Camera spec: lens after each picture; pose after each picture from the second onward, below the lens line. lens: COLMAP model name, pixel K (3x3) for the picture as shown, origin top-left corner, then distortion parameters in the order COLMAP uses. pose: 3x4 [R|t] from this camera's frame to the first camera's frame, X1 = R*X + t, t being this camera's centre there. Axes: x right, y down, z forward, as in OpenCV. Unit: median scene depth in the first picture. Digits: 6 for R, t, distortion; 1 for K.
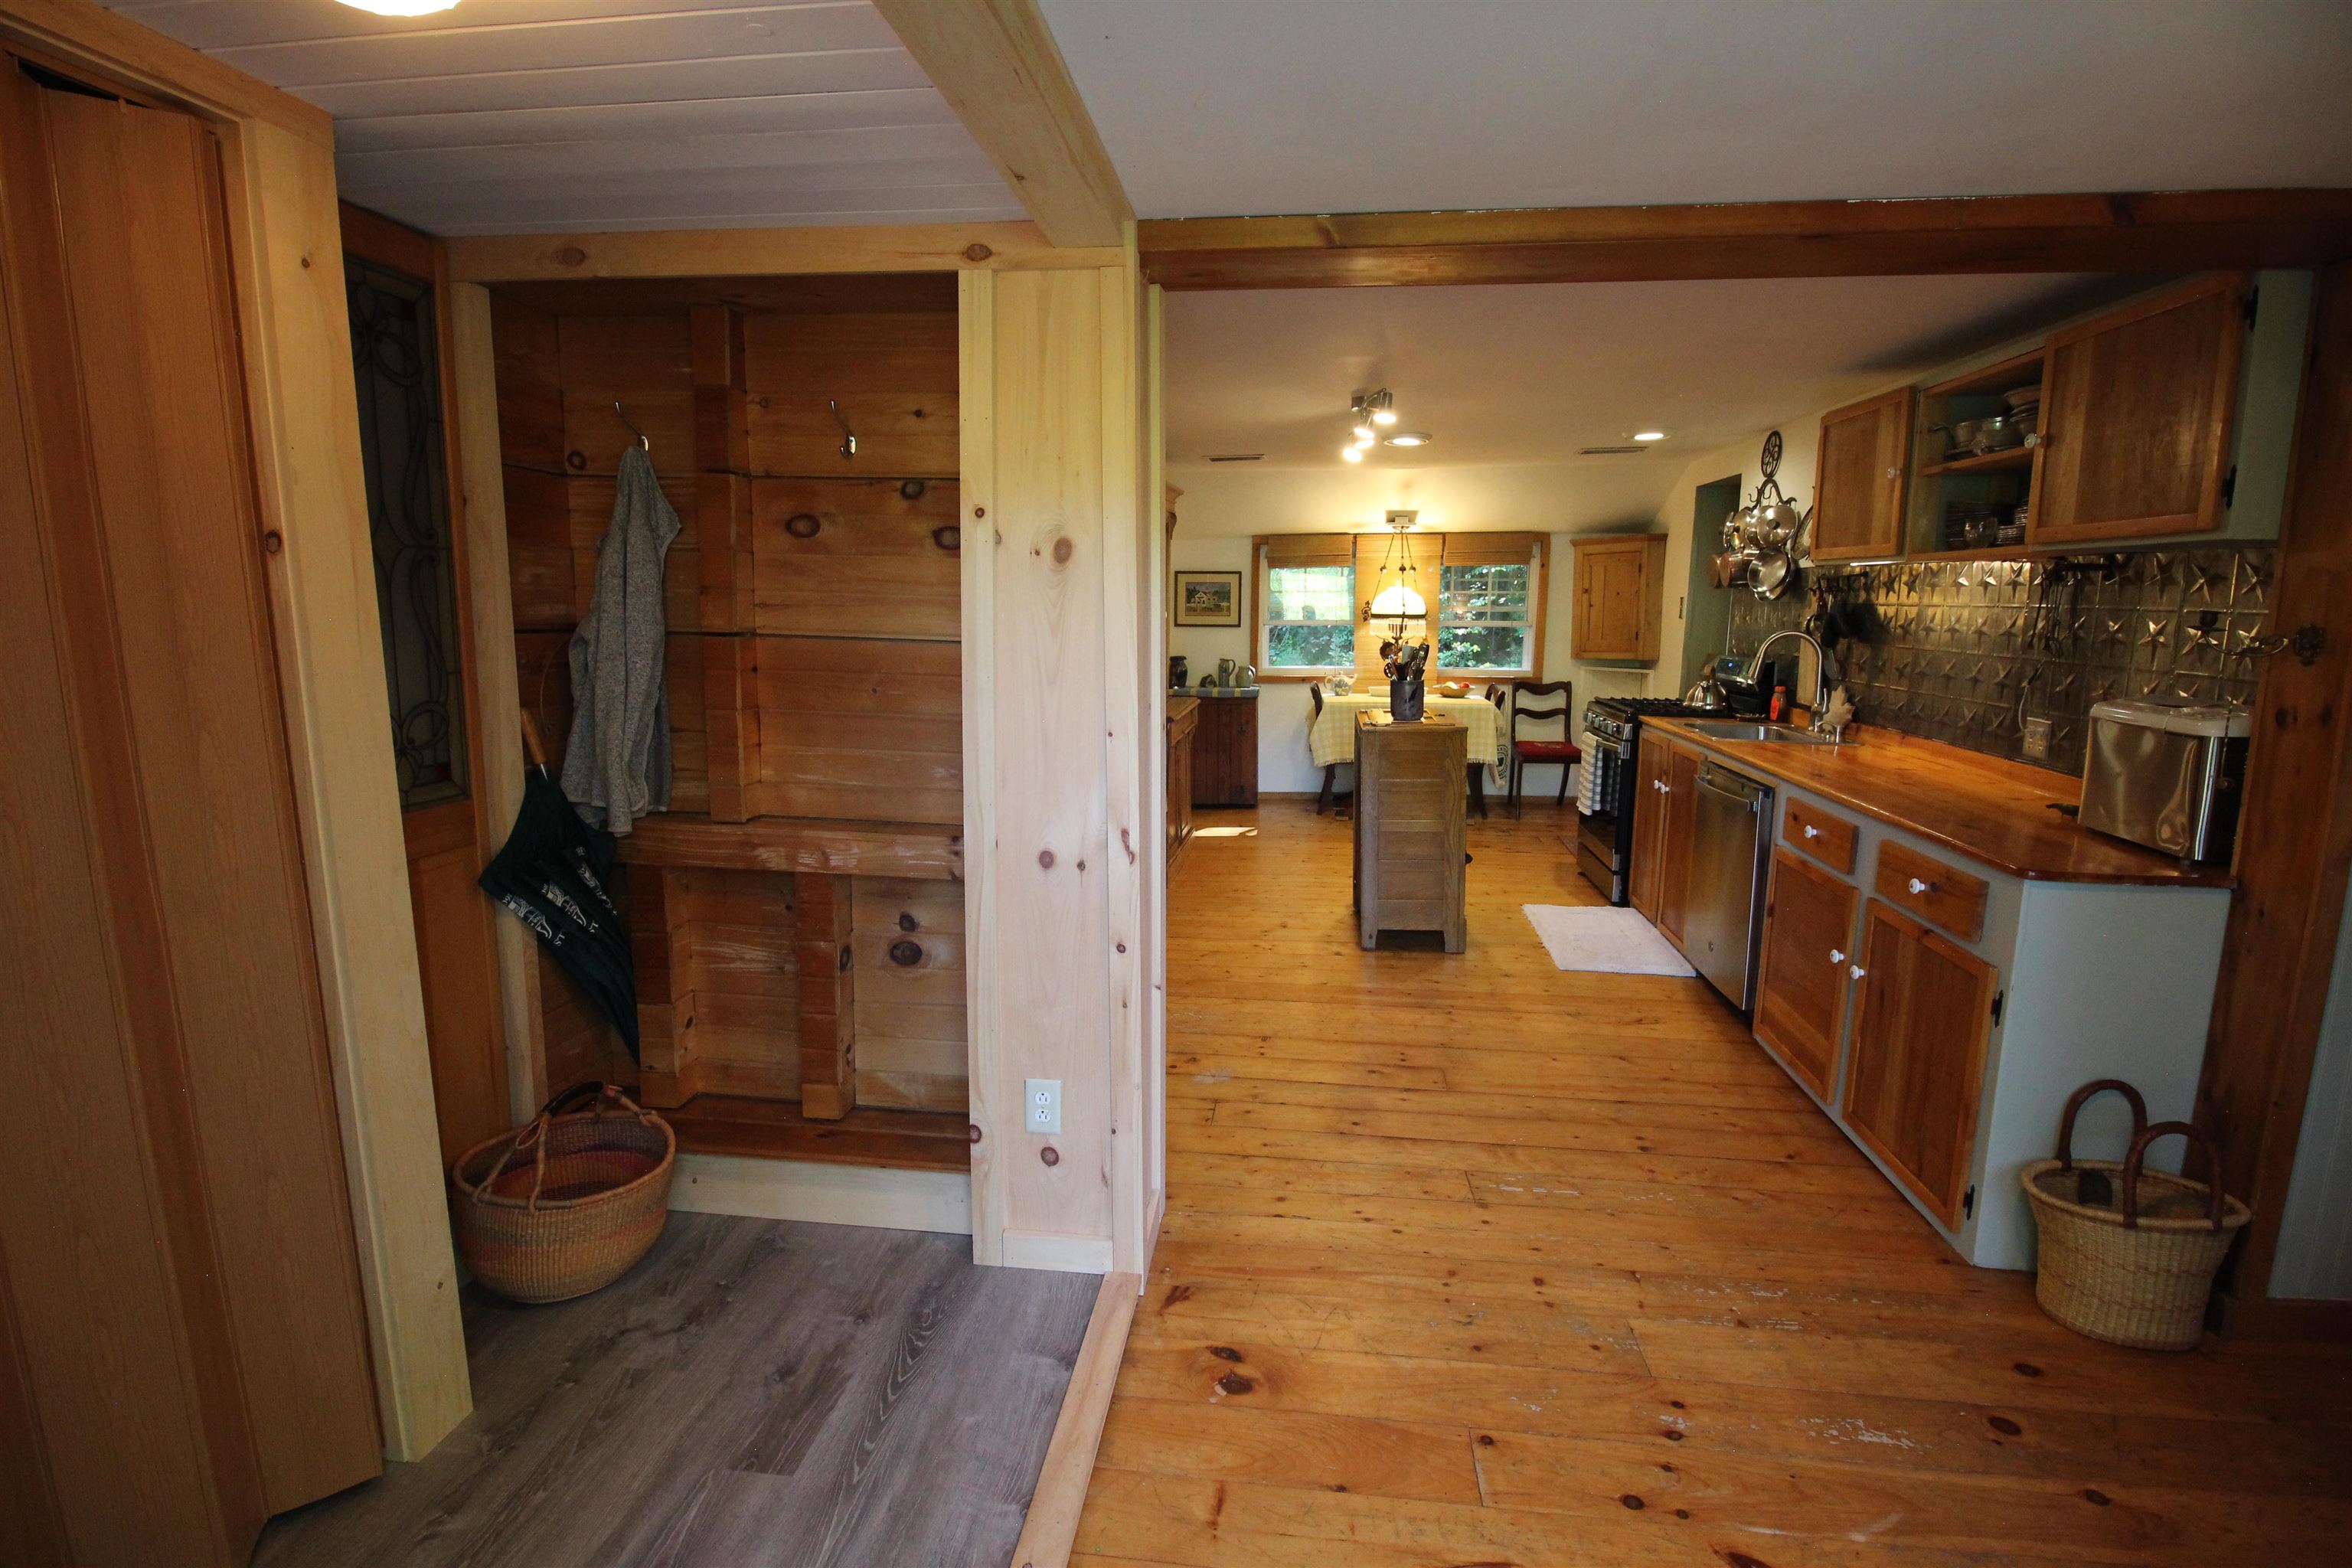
lens RADIAL K [[1073.9, 0, 1184.7], [0, 1073.9, 775.0], [0, 0, 1]] dist [0.002453, -0.017732]
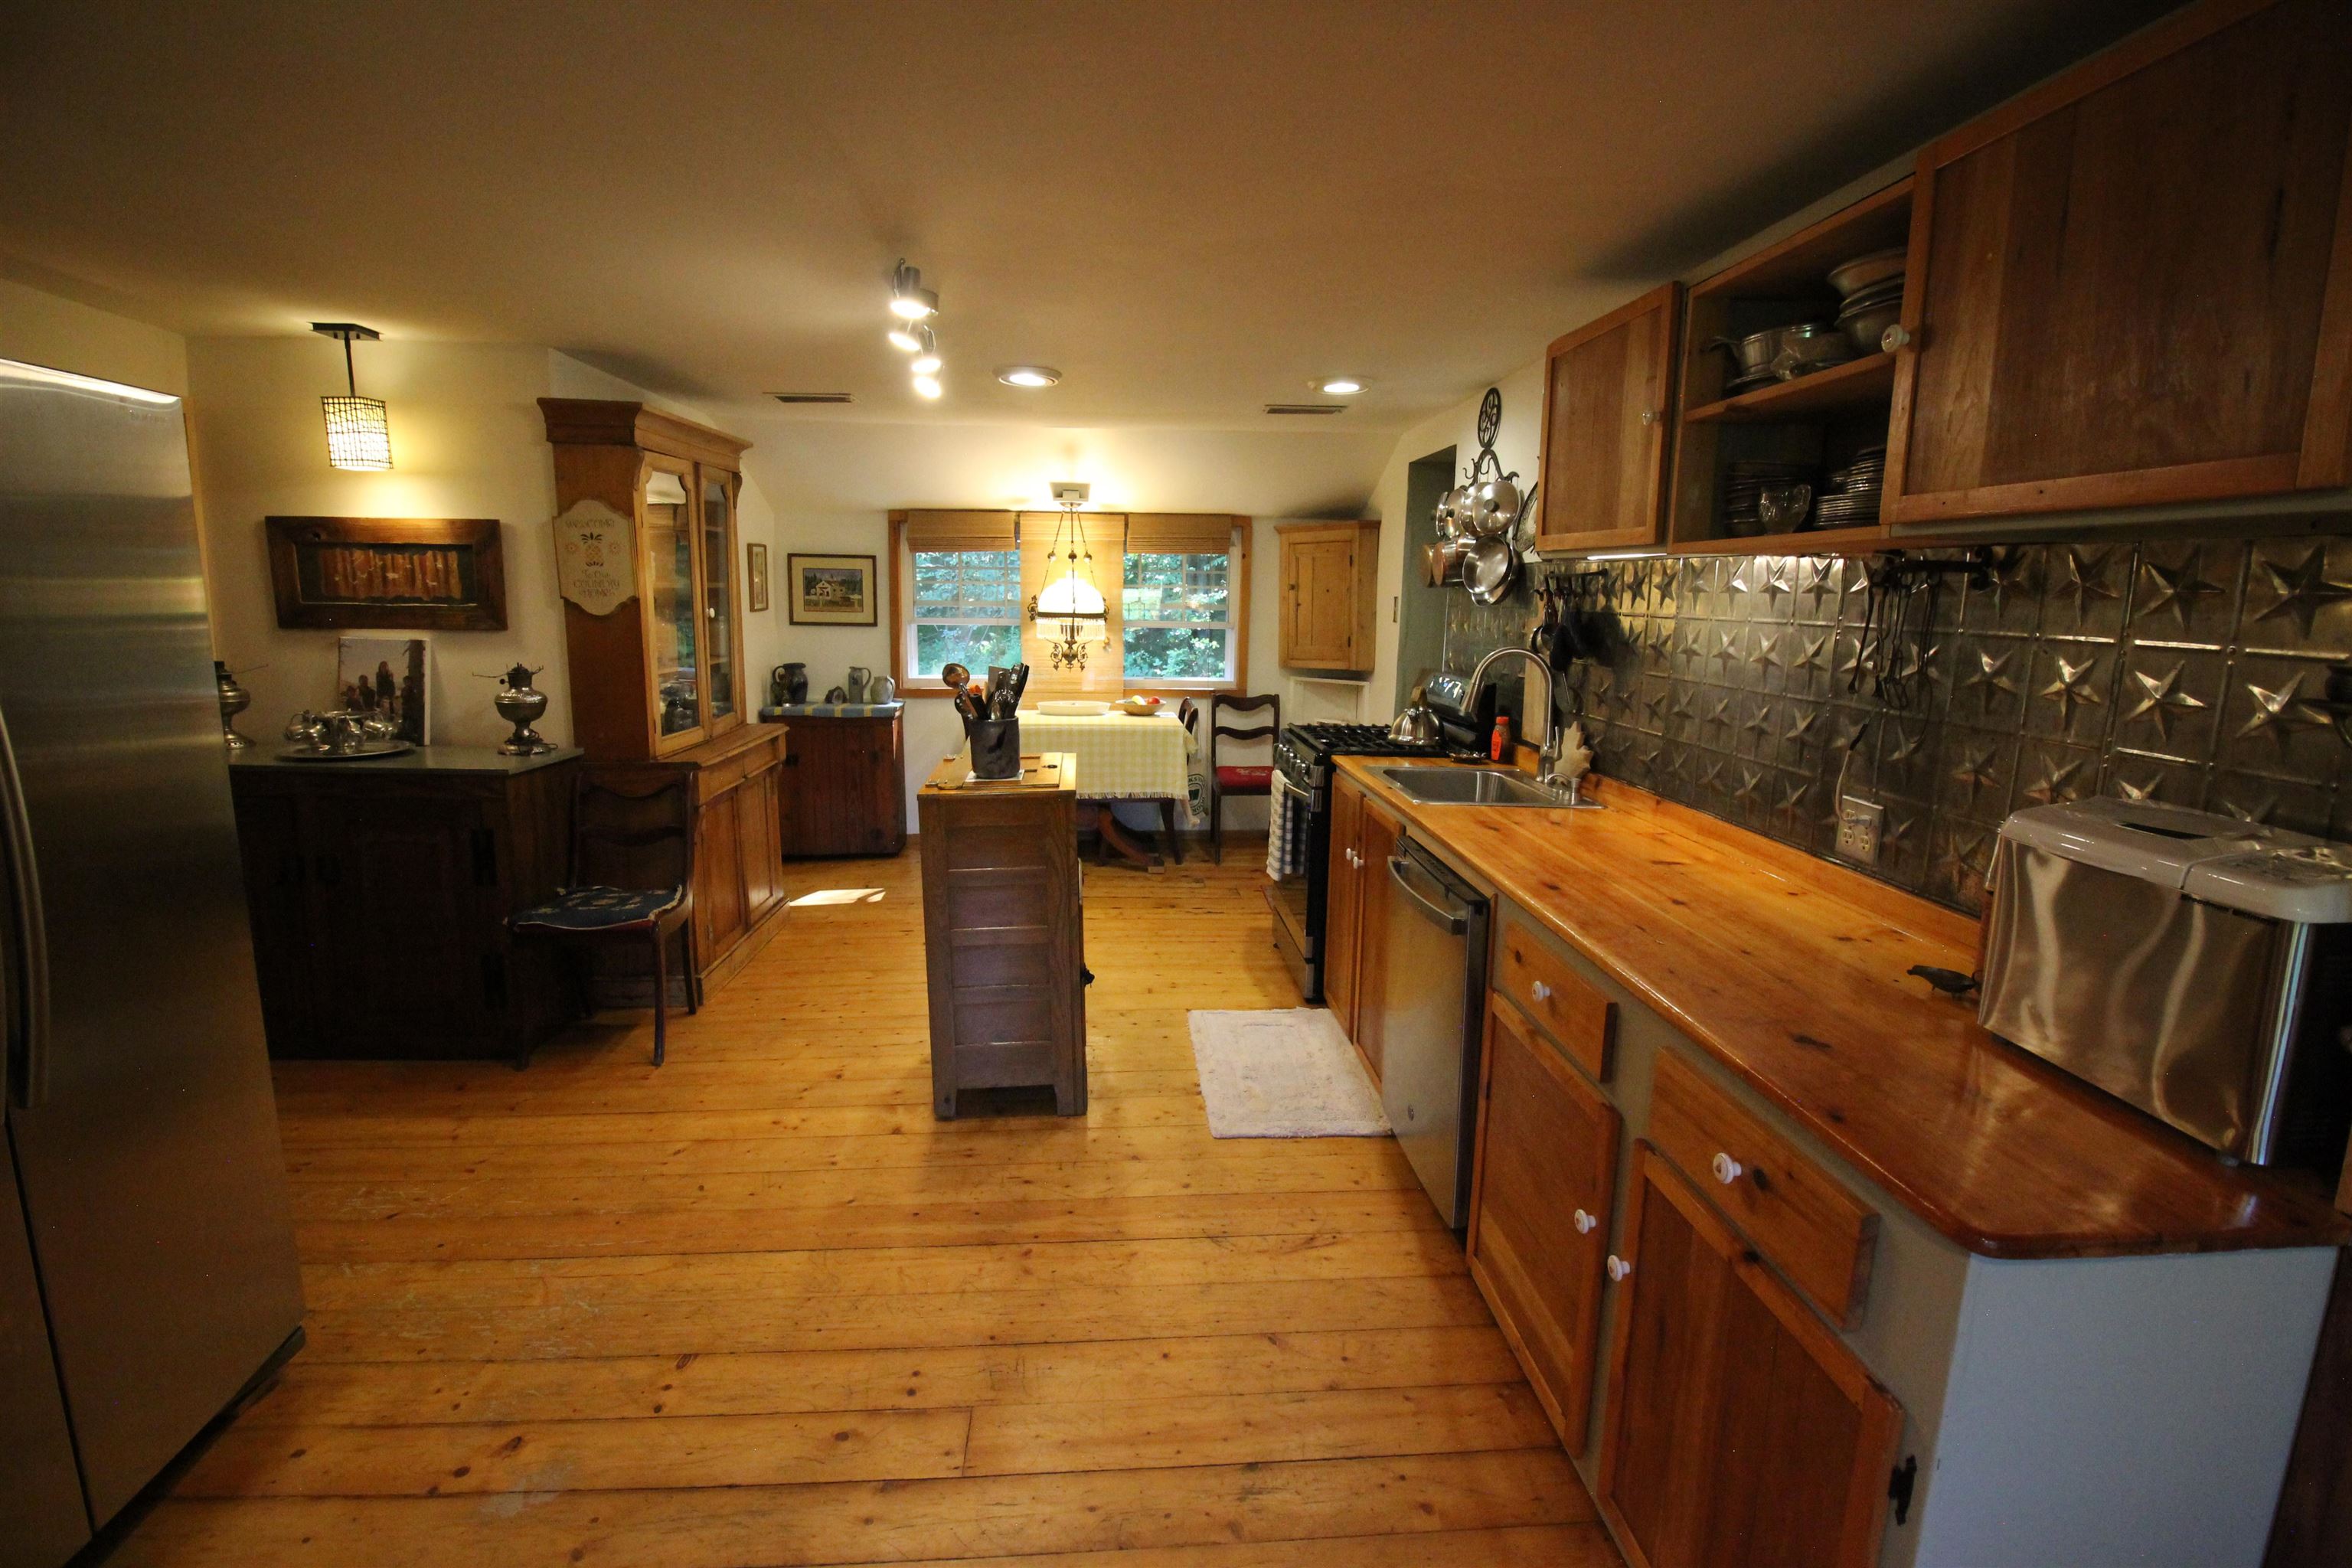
lens RADIAL K [[1073.9, 0, 1184.7], [0, 1073.9, 775.0], [0, 0, 1]] dist [0.002453, -0.017732]
pose [[0.978285, -0.021094, 0.206186, 0.193287], [0.018993, 0.999746, 0.012165, -0.061342], [-0.206390, -0.007985, 0.978437, 0.328402]]
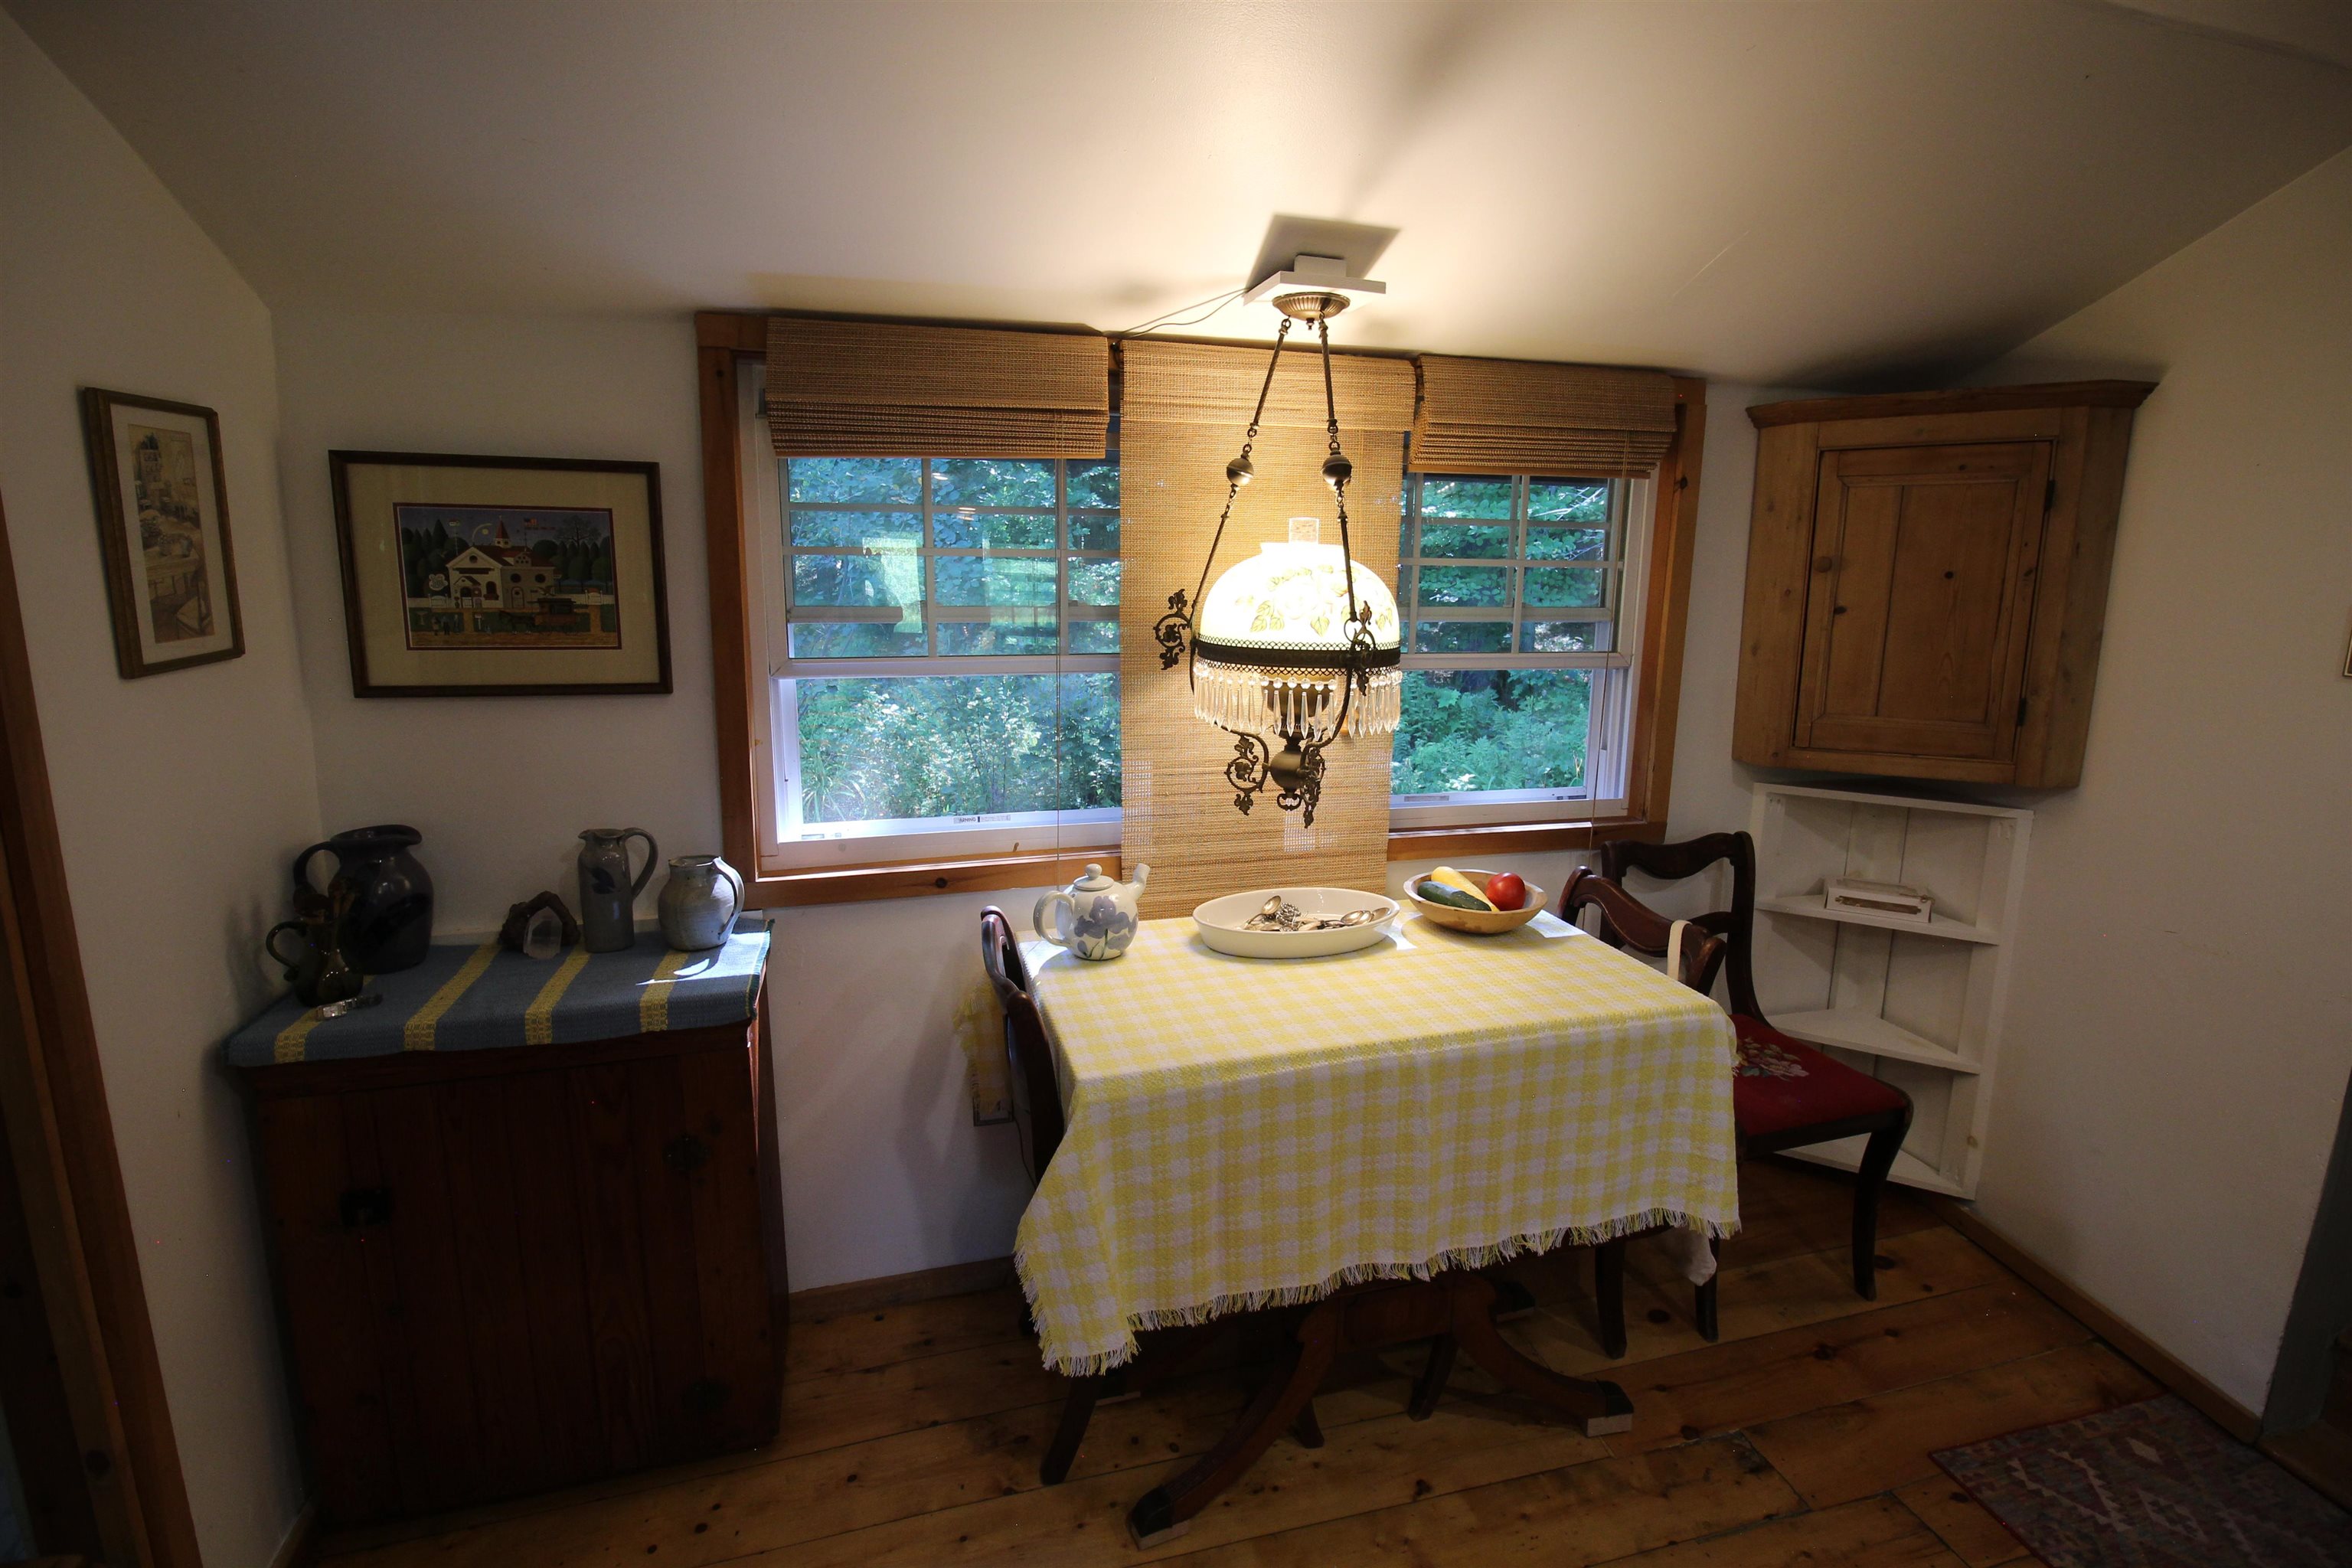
lens RADIAL K [[1073.9, 0, 1184.7], [0, 1073.9, 775.0], [0, 0, 1]] dist [0.002453, -0.017732]
pose [[0.924949, -0.060582, 0.375233, 0.120872], [0.048496, 0.997958, 0.041579, -0.221139], [-0.376985, -0.020261, 0.925998, 1.302364]]
